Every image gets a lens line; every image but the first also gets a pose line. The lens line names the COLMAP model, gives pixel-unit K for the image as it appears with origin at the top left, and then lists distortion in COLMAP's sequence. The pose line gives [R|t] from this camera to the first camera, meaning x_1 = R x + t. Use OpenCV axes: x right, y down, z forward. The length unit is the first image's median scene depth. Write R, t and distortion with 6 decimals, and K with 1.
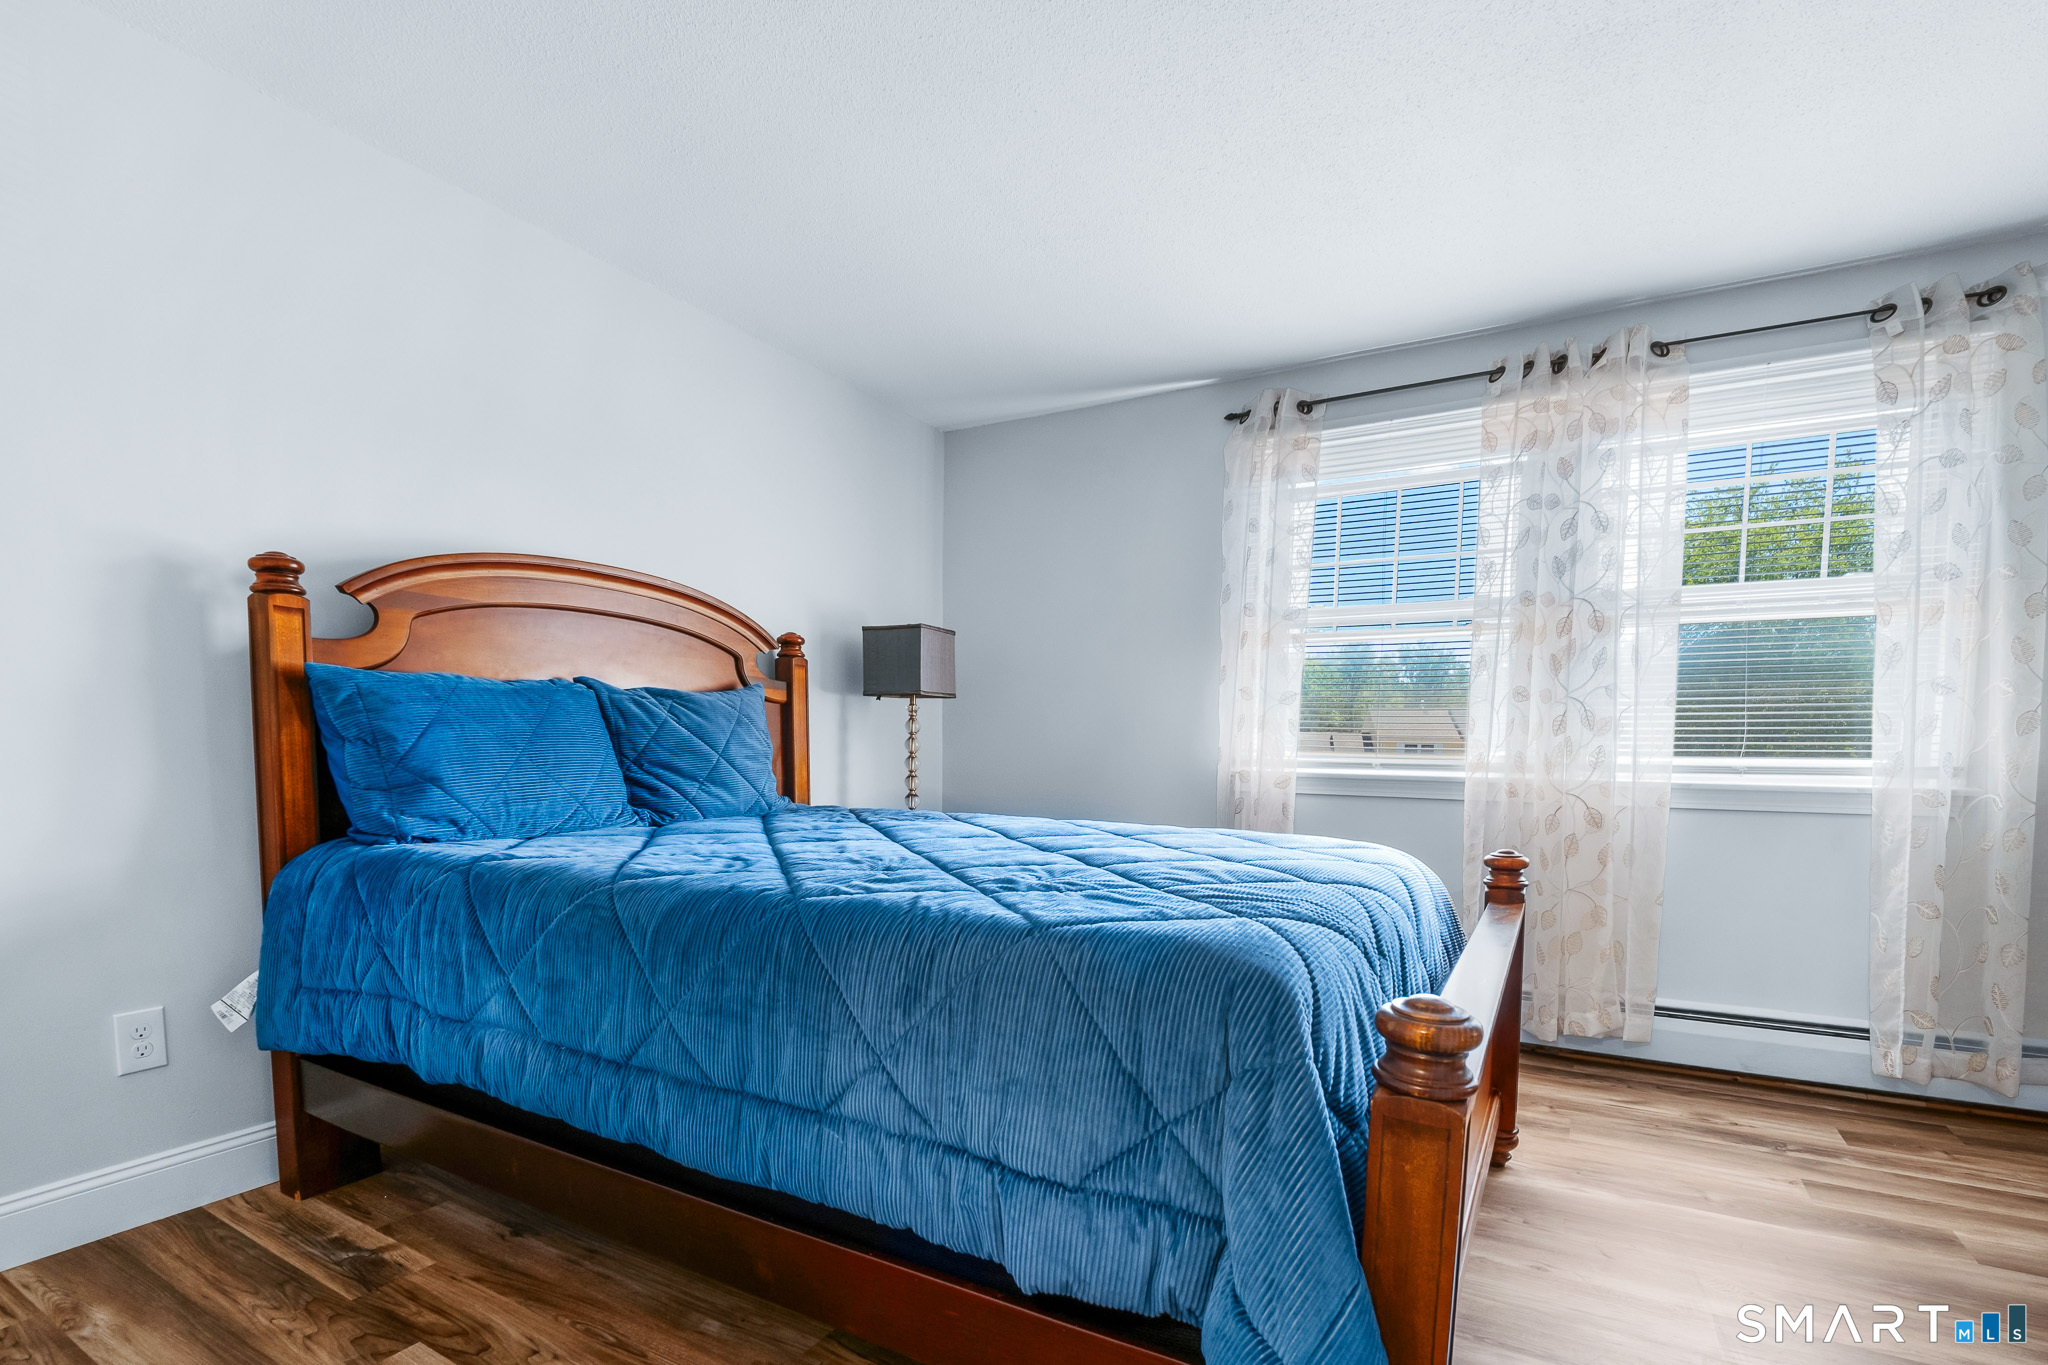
lens RADIAL K [[957.2, 0, 1027.0], [0, 957.2, 815.1], [0, 0, 1]] dist [-0.000391, -0.000333]
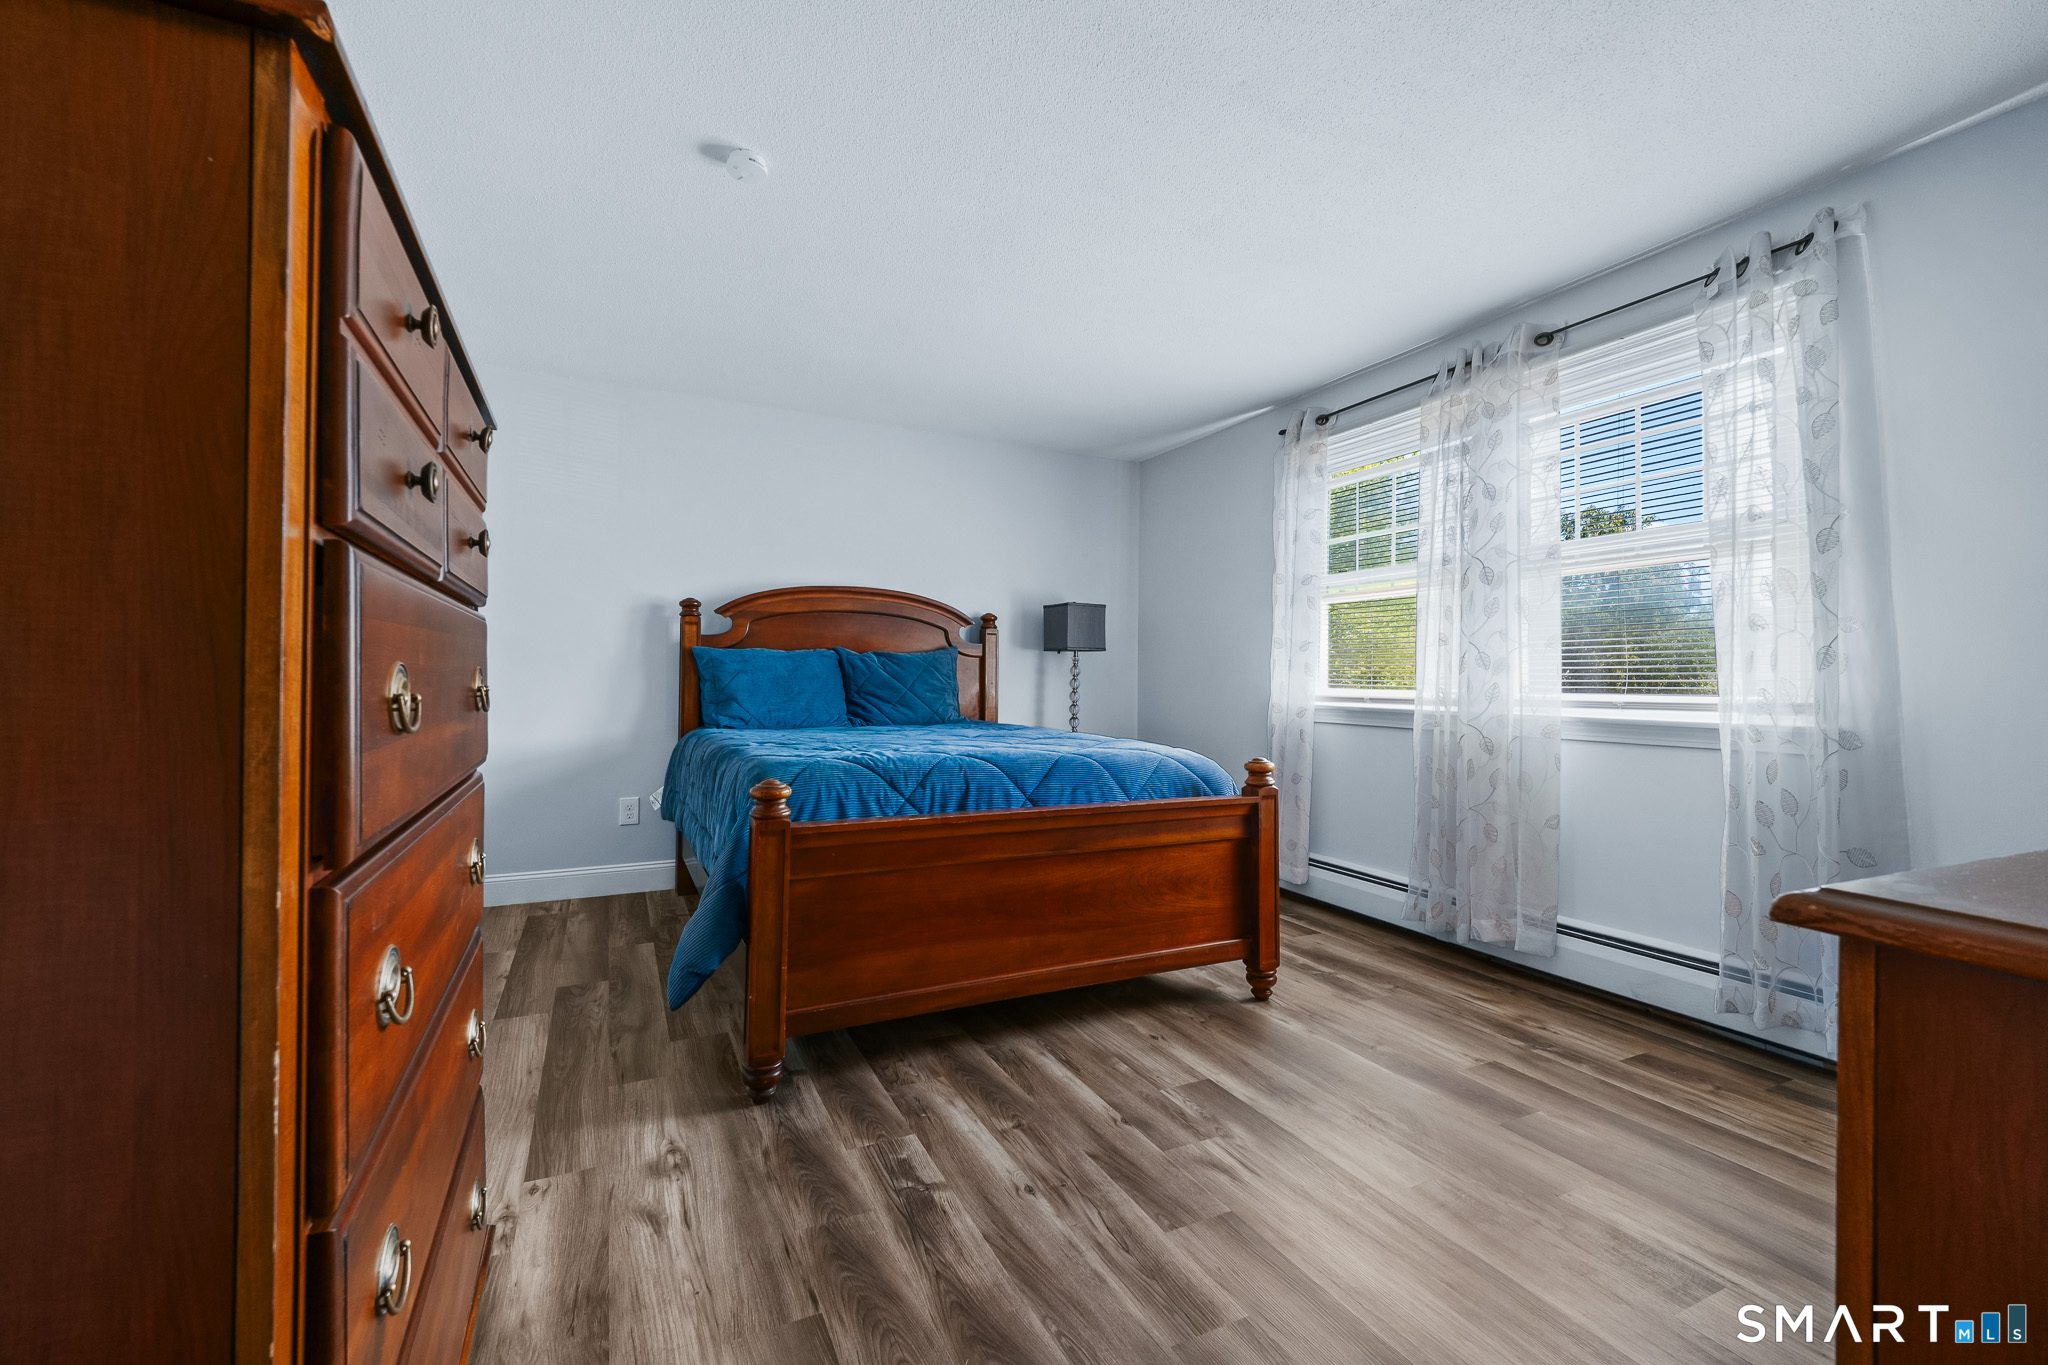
lens RADIAL K [[881.7, 0, 1063.3], [0, 881.7, 677.5], [0, 0, 1]] dist [0.002484, 0.000061]
pose [[0.834697, -0.004622, -0.550690, 0.758501], [-0.041245, 0.996632, -0.070882, 0.016716], [0.549163, 0.081878, 0.831695, -0.164315]]
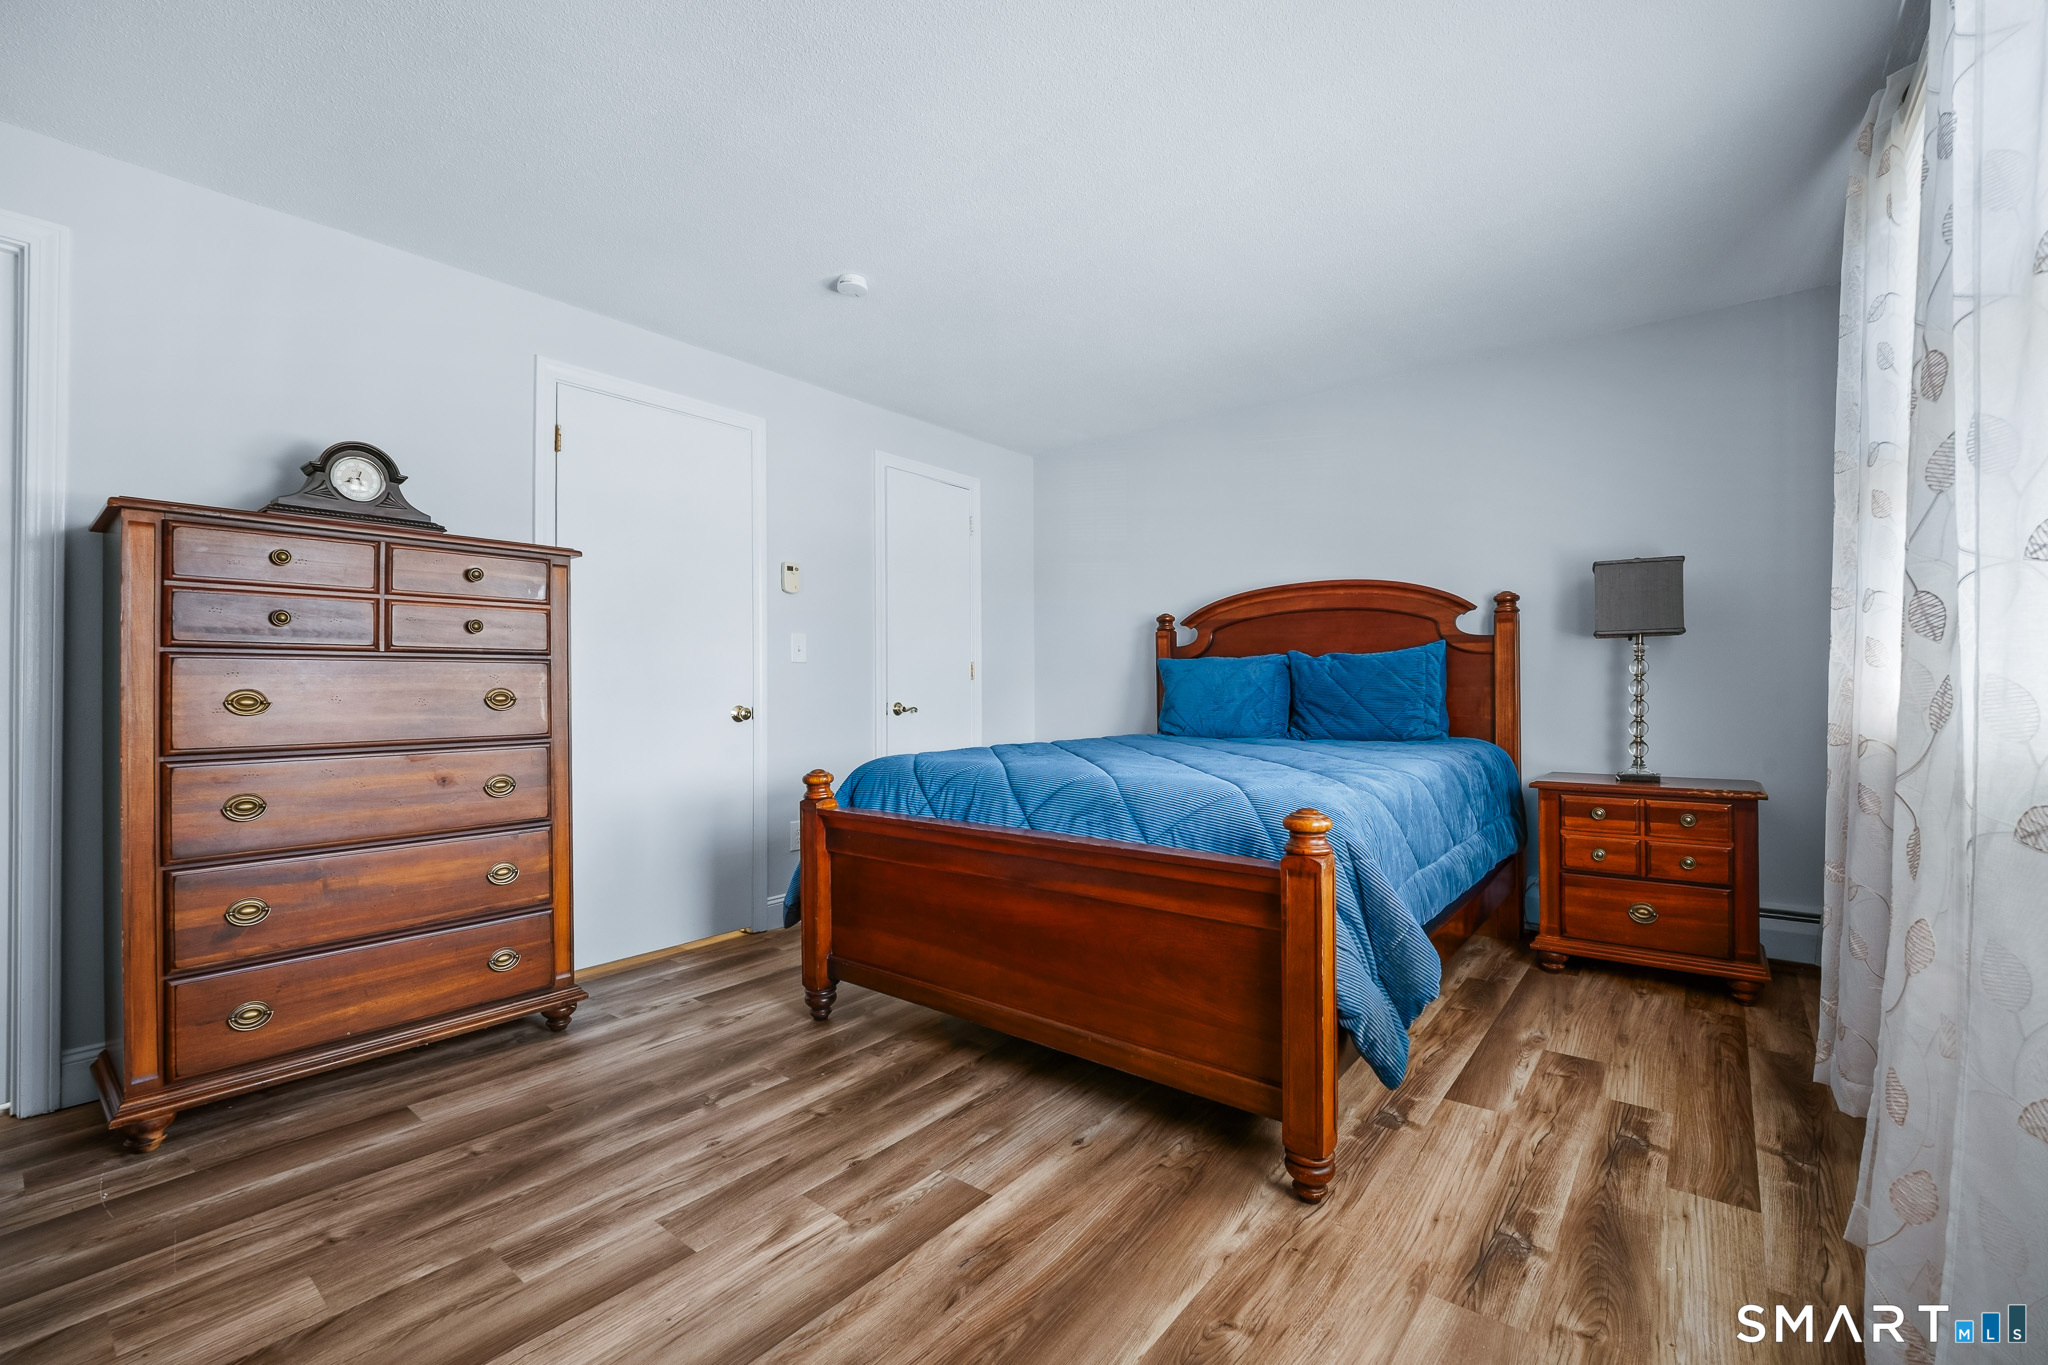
lens RADIAL K [[874.0, 0, 988.5], [0, 874.0, 685.3], [0, 0, 1]] dist [-0.018569, -0.000188]
pose [[-0.182261, -0.011874, -0.983179, 1.029794], [-0.067579, 0.997714, 0.000478, -0.042456], [0.980925, 0.066529, -0.182646, 0.670688]]
